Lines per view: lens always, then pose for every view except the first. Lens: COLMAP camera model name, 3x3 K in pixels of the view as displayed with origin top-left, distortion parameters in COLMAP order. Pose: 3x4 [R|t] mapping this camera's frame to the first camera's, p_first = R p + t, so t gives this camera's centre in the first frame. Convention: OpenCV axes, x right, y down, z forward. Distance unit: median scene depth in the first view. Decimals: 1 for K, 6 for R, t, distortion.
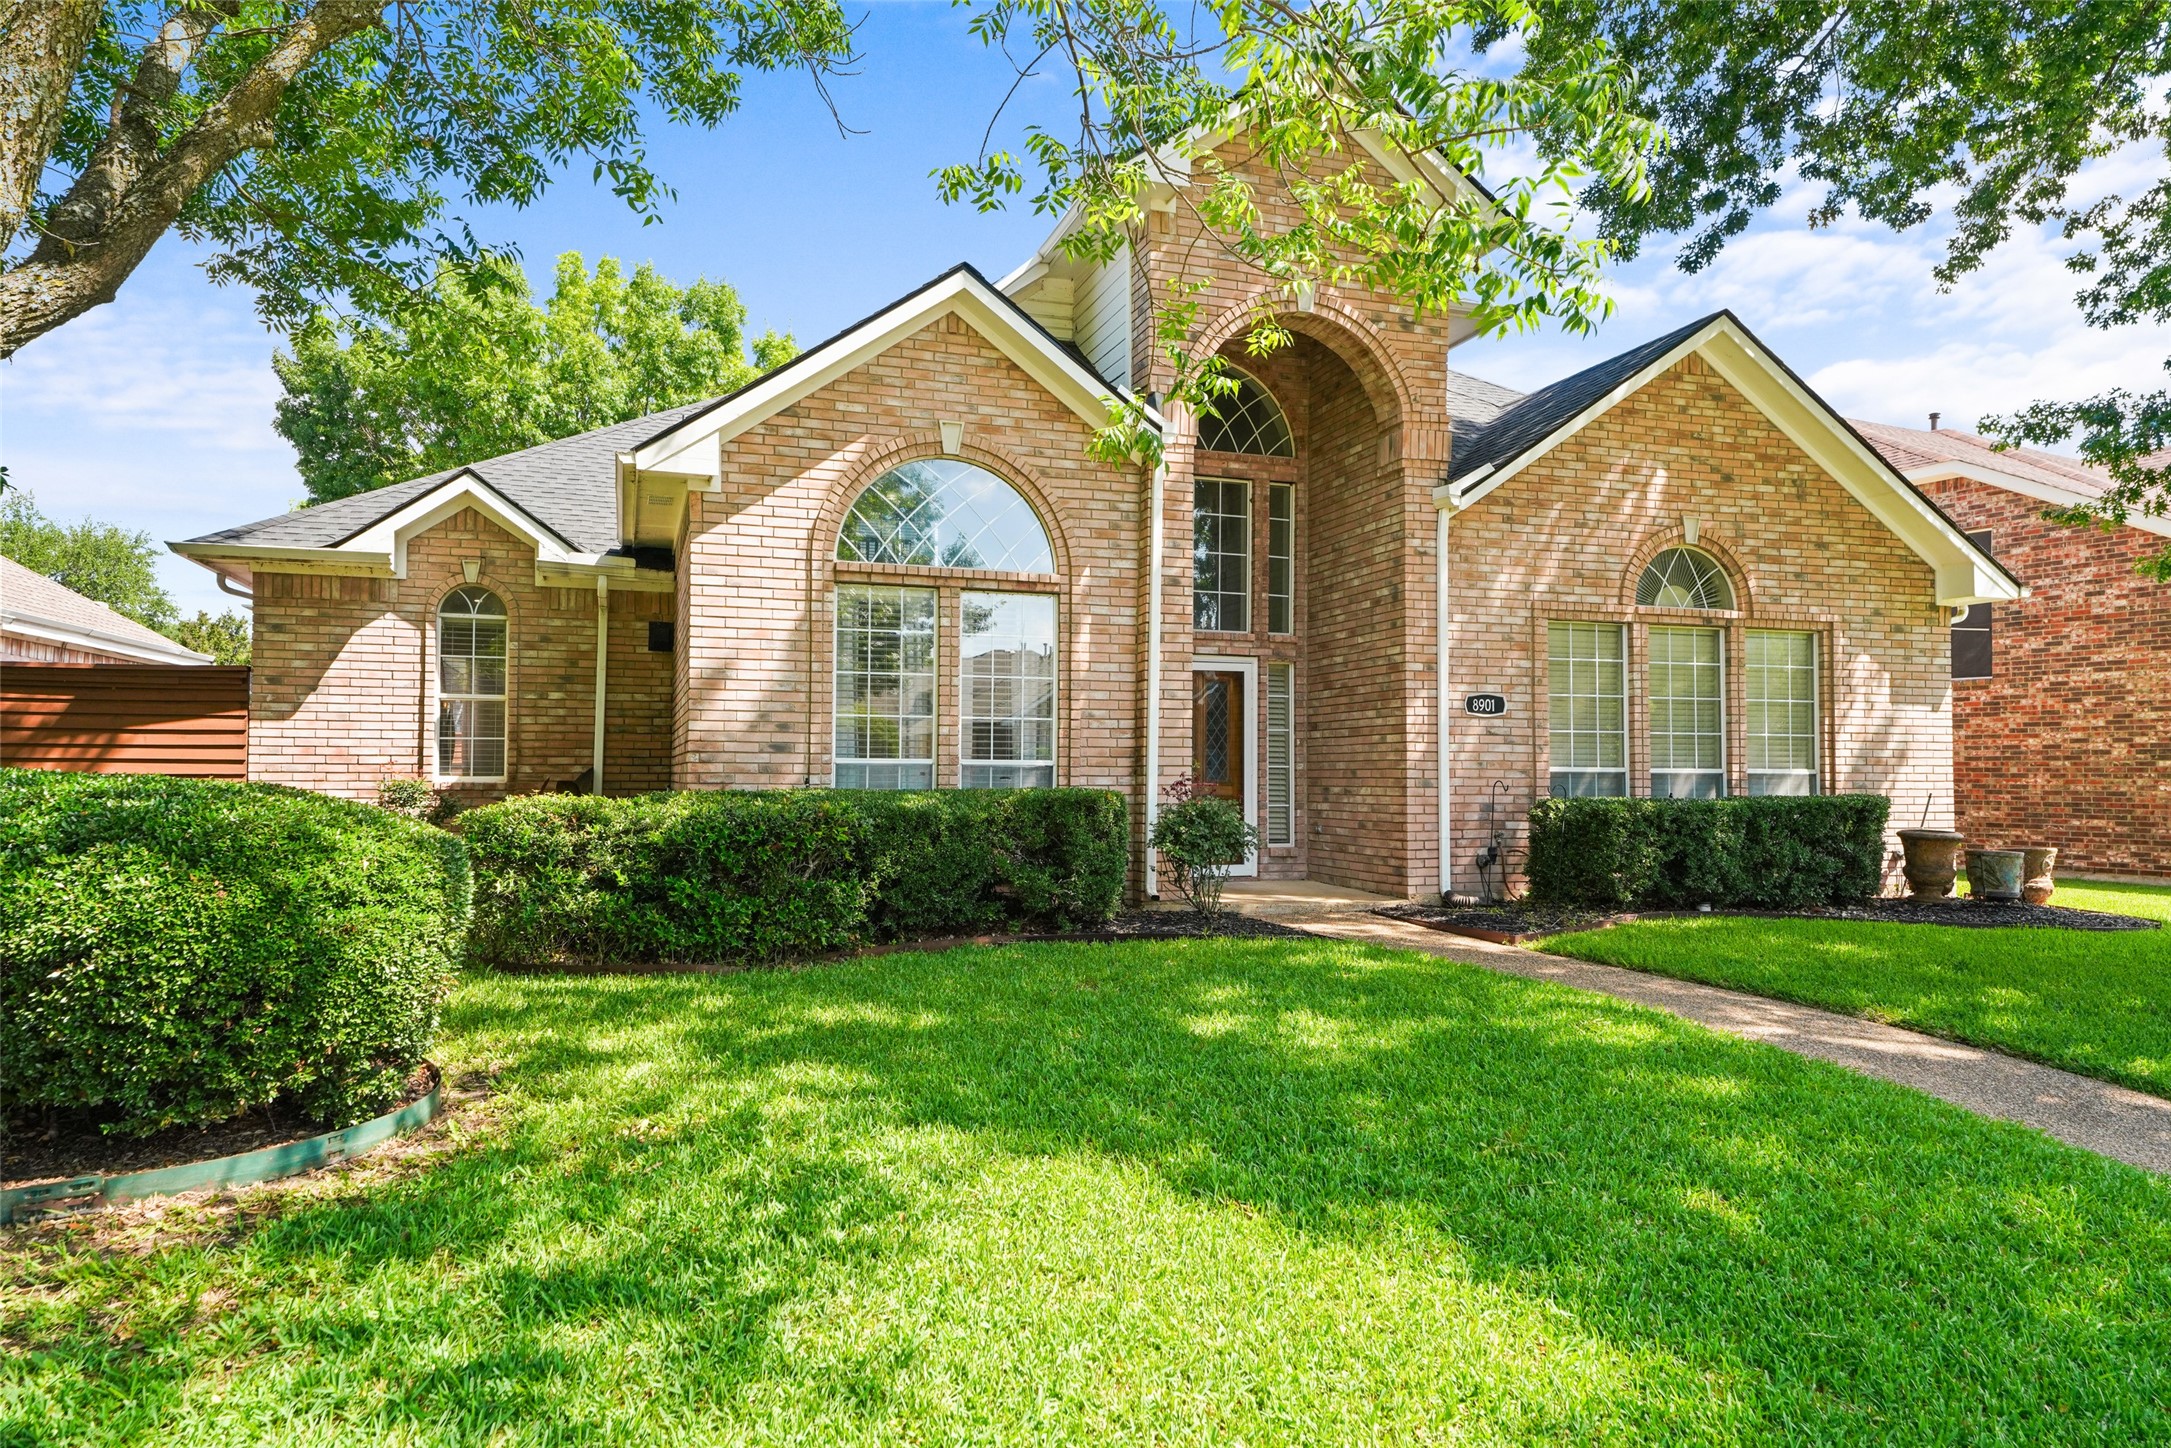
lens RADIAL K [[1341.4, 0, 1100.3], [0, 1341.4, 720.9], [0, 0, 1]] dist [0.052156, -0.002015]
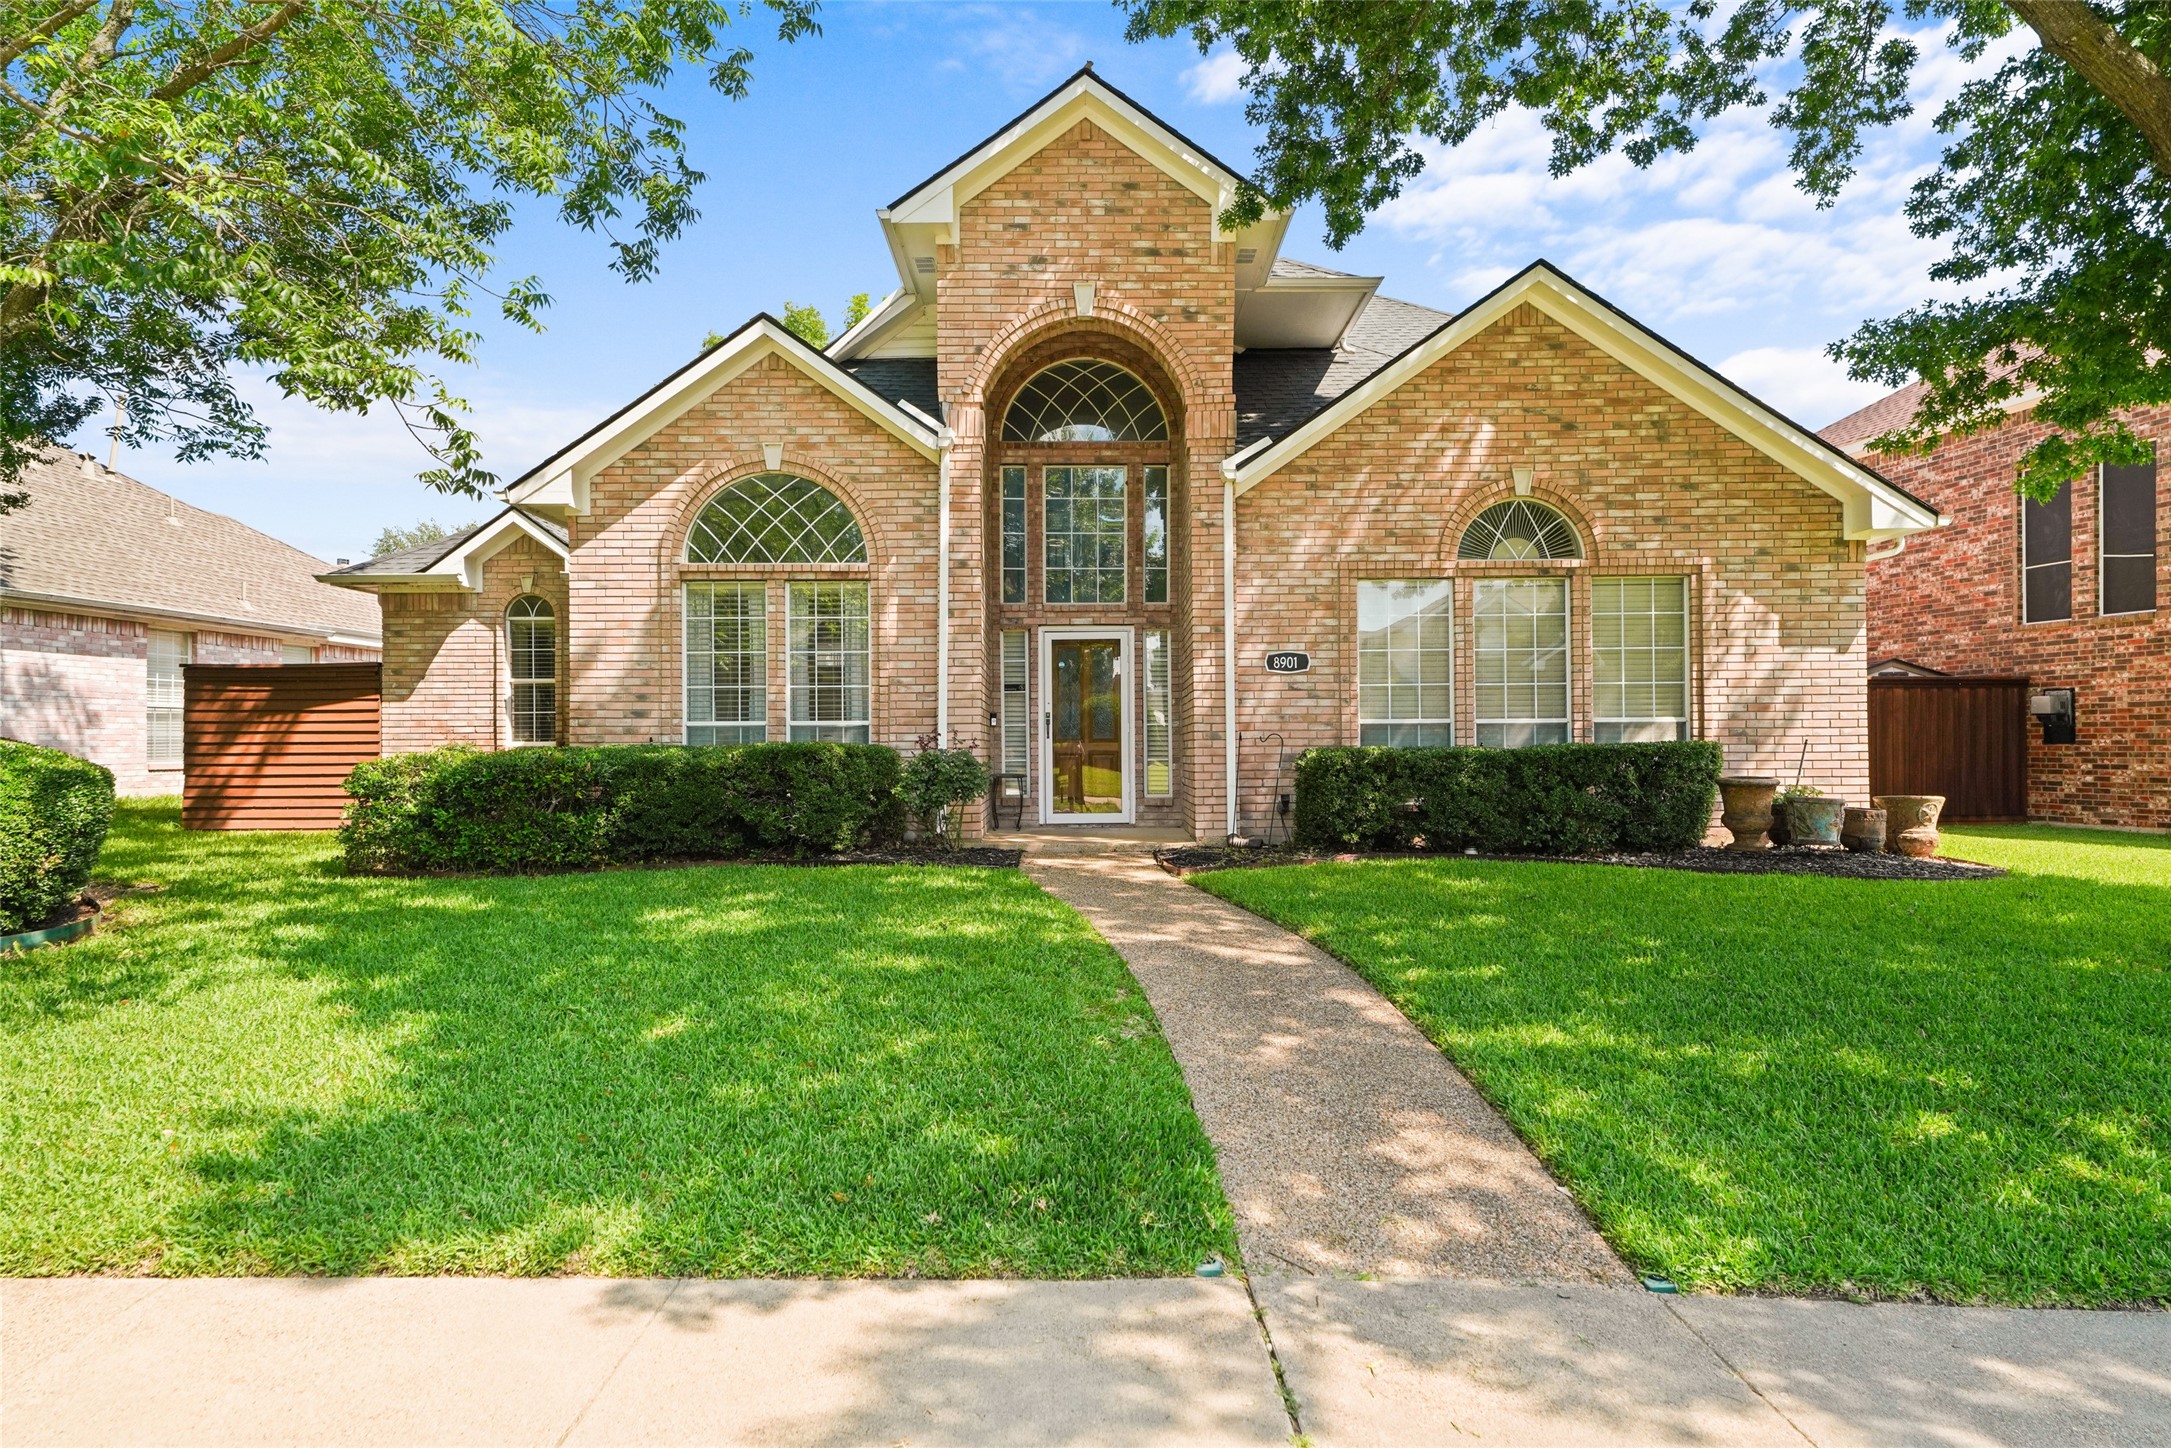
lens RADIAL K [[1341.4, 0, 1102.9], [0, 1341.4, 722.1], [0, 0, 1]] dist [0.052156, -0.002015]
pose [[0.948841, -0.017992, -0.315240, 0.483368], [0.024202, 0.999582, 0.015795, 0.015193], [0.314824, -0.022616, 0.948880, -0.058524]]
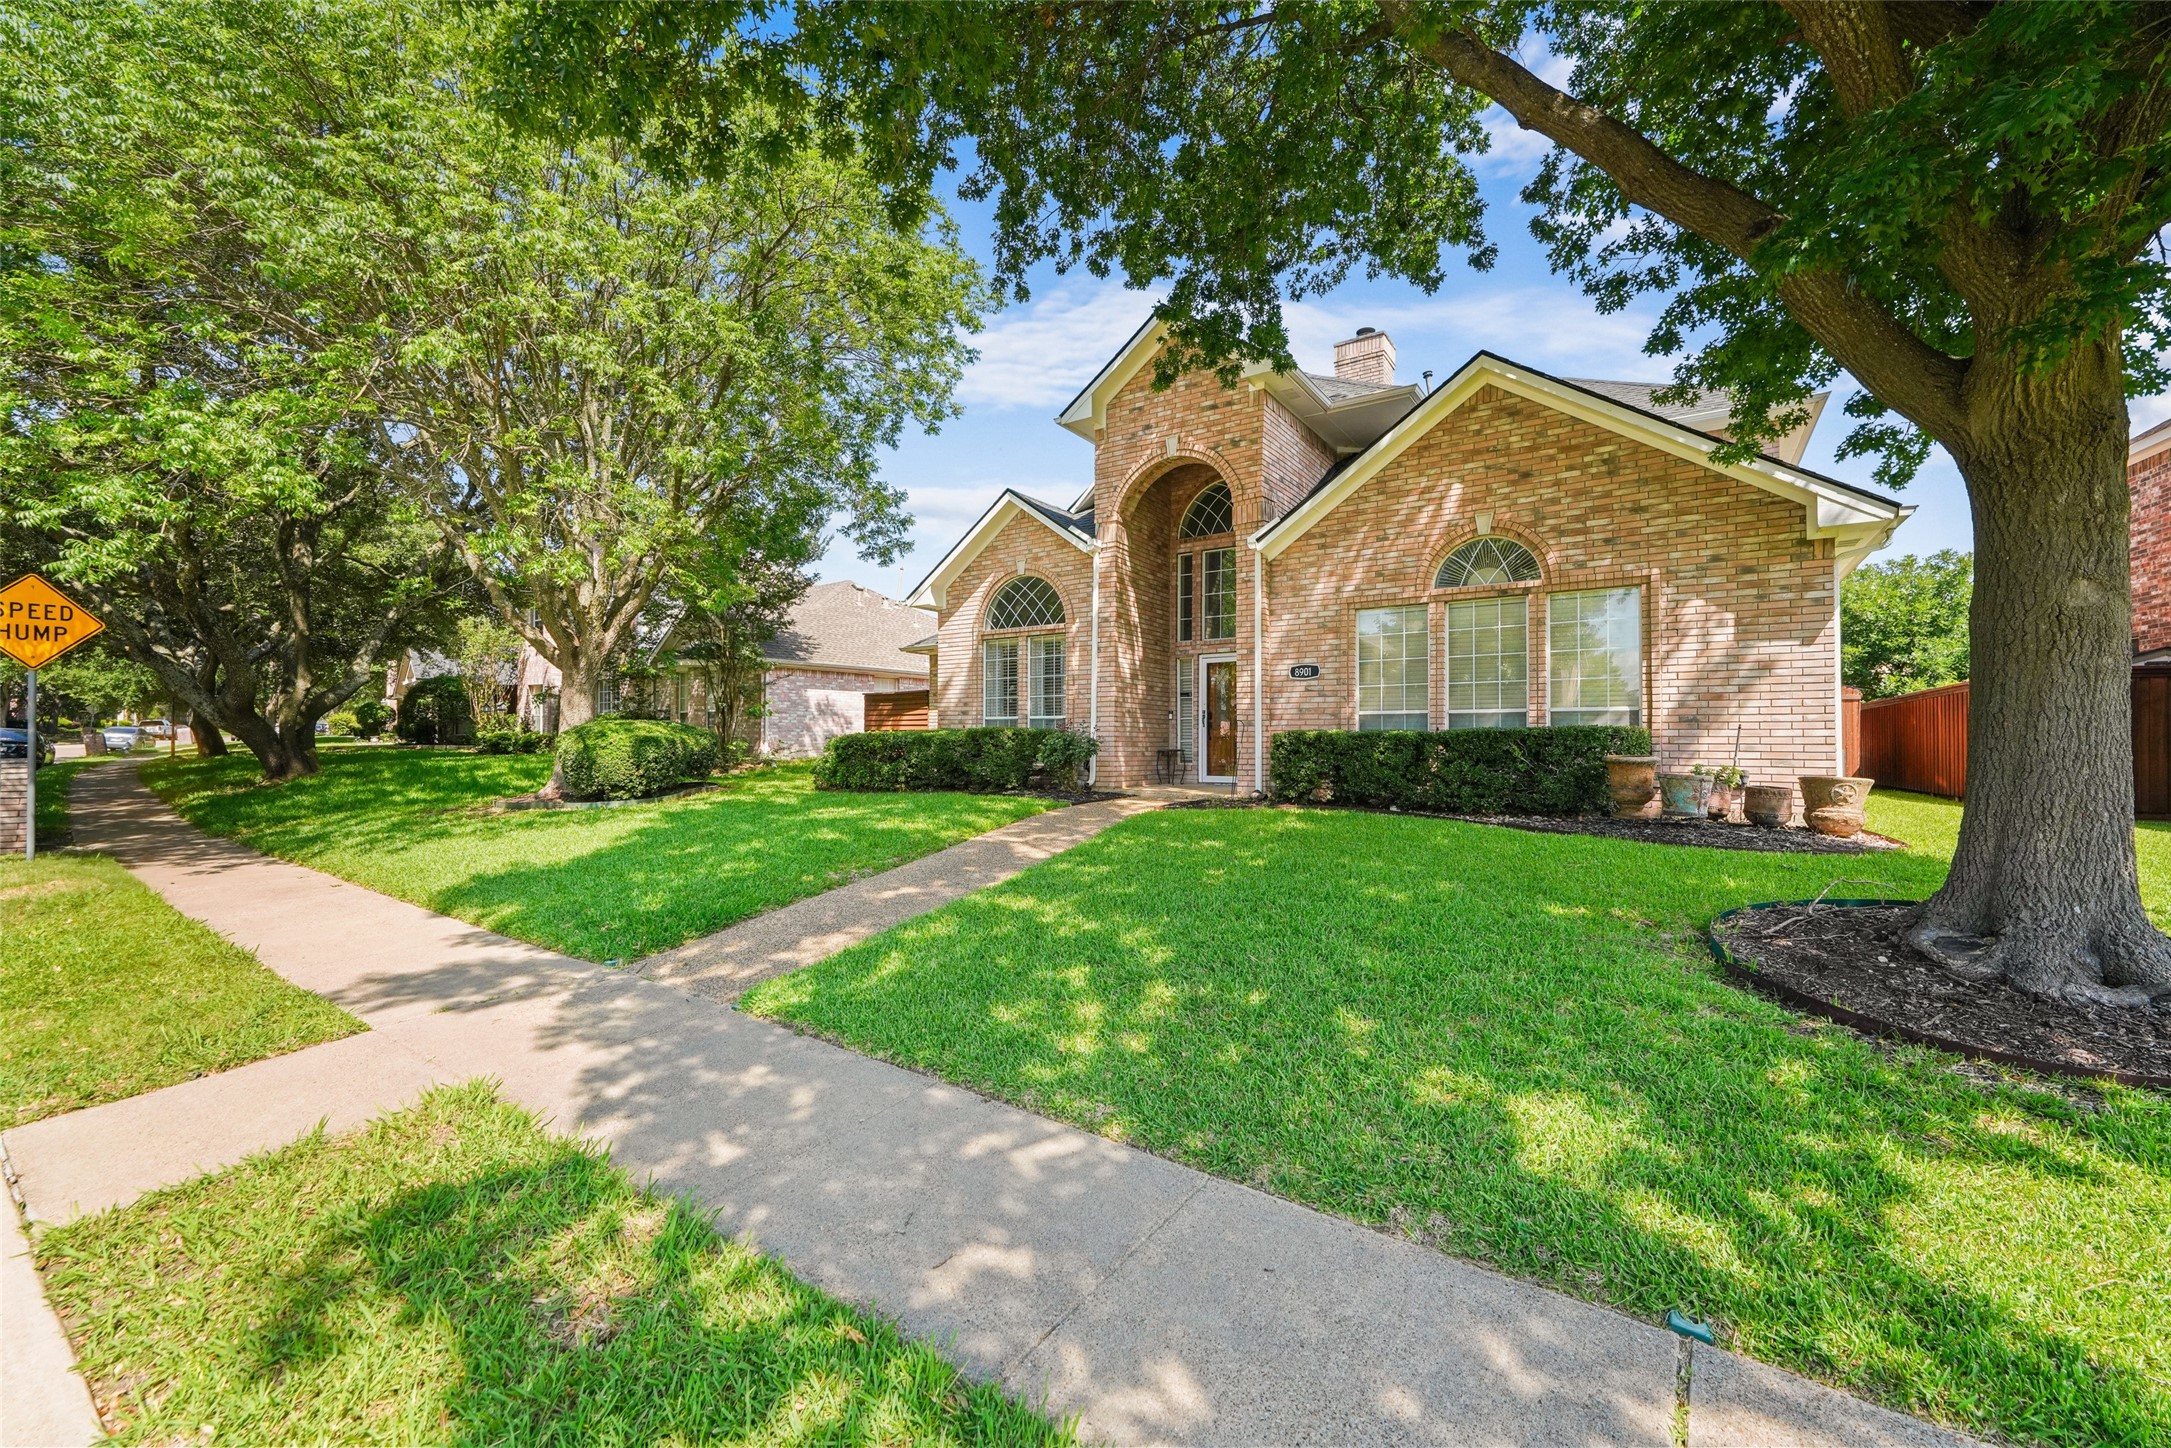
lens RADIAL K [[867.6, 0, 1073.1], [0, 867.6, 724.1], [0, 0, 1]] dist [0.003669, -0.001063]
pose [[0.593935, -0.022039, -0.804211, 0.921067], [0.029760, 0.999542, -0.005413, 0.044684], [0.803962, -0.020718, 0.594319, 0.205368]]
